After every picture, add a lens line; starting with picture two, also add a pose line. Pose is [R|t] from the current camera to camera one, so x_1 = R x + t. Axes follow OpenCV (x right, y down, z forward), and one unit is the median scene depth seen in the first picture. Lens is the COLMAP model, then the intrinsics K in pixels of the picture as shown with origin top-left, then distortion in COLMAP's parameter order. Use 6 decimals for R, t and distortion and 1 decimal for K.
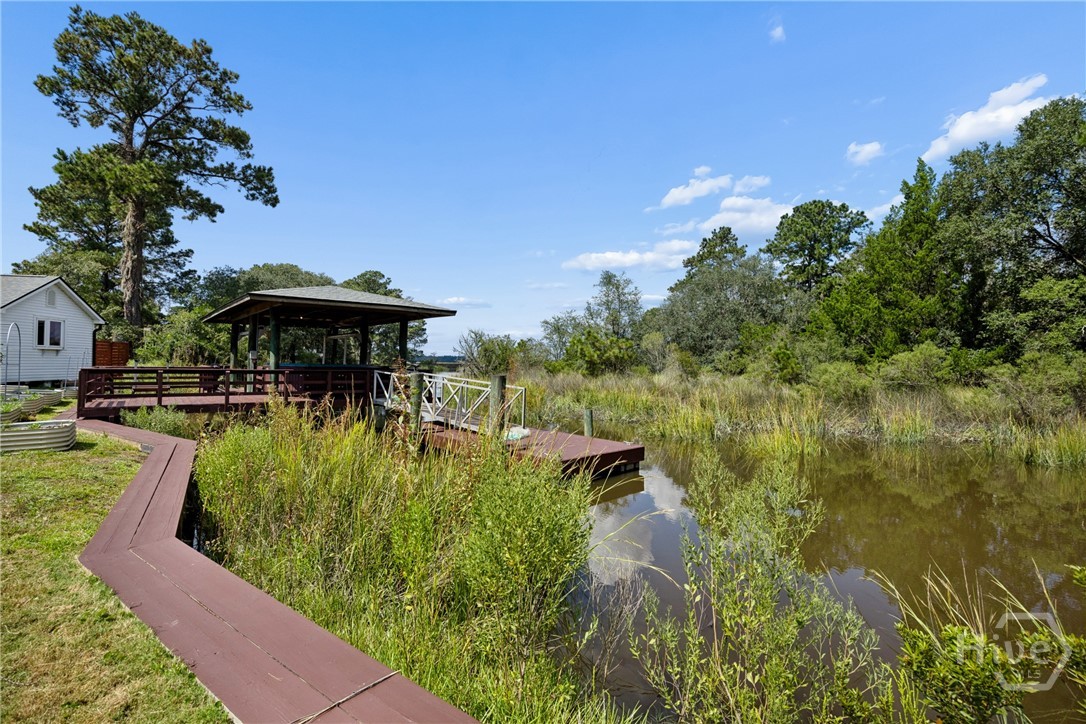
lens RADIAL K [[524.3, 0, 547.5], [0, 524.3, 357.0], [0, 0, 1]] dist [0.000906, 0.000363]
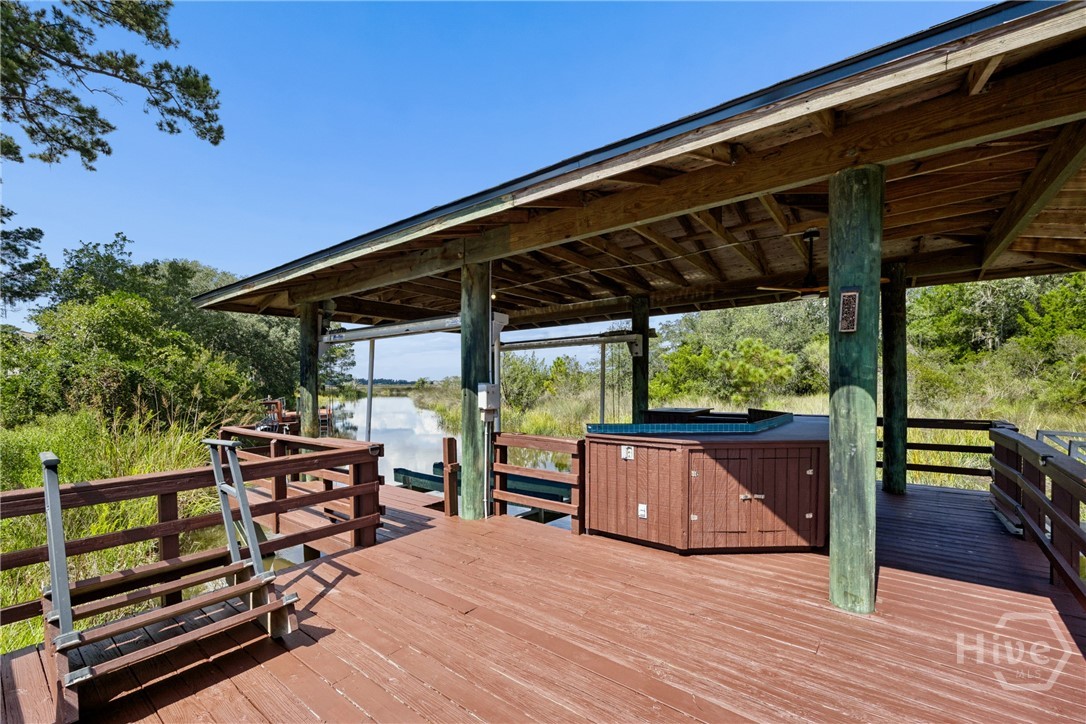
lens RADIAL K [[458.3, 0, 518.1], [0, 458.3, 411.3], [0, 0, 1]] dist [0.010302, 0.000108]
pose [[0.974913, -0.023873, 0.221301, -0.295969], [0.007613, 0.997226, 0.074037, -0.010644], [-0.222454, -0.070495, 0.972391, 0.362627]]
